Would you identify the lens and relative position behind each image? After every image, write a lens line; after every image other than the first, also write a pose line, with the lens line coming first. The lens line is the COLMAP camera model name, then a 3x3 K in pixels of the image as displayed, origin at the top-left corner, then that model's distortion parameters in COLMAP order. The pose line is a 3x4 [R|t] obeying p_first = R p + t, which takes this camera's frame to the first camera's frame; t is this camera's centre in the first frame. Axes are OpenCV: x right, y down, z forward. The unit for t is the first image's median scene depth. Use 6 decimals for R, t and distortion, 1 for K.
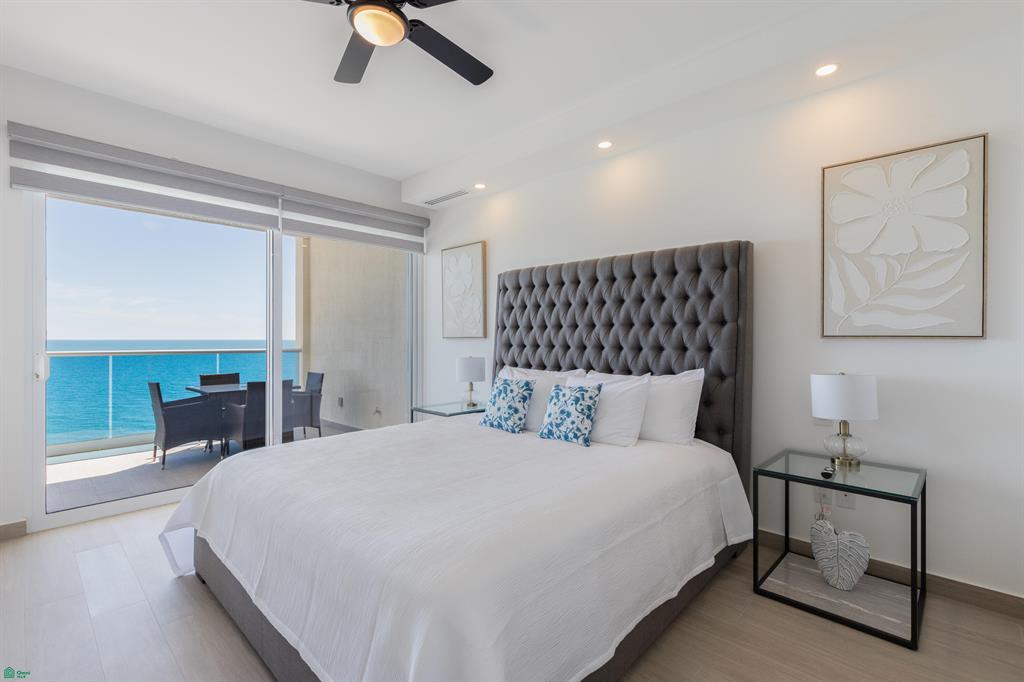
lens RADIAL K [[460.6, 0, 513.5], [0, 460.6, 343.4], [0, 0, 1]] dist [0.004782, -0.001053]
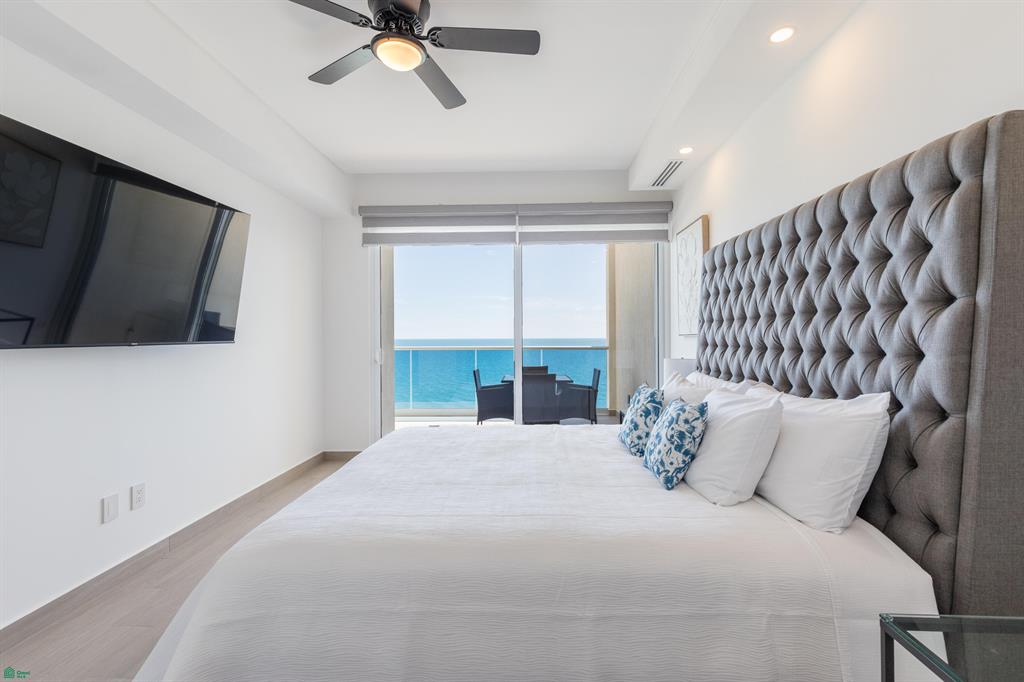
lens RADIAL K [[460.6, 0, 515.0], [0, 460.6, 338.8], [0, 0, 1]] dist [0.004782, -0.001053]
pose [[0.660366, -0.003495, -0.750936, 0.463478], [-0.000432, 0.999987, -0.005034, -0.002008], [0.750944, 0.003648, 0.660356, 0.311174]]
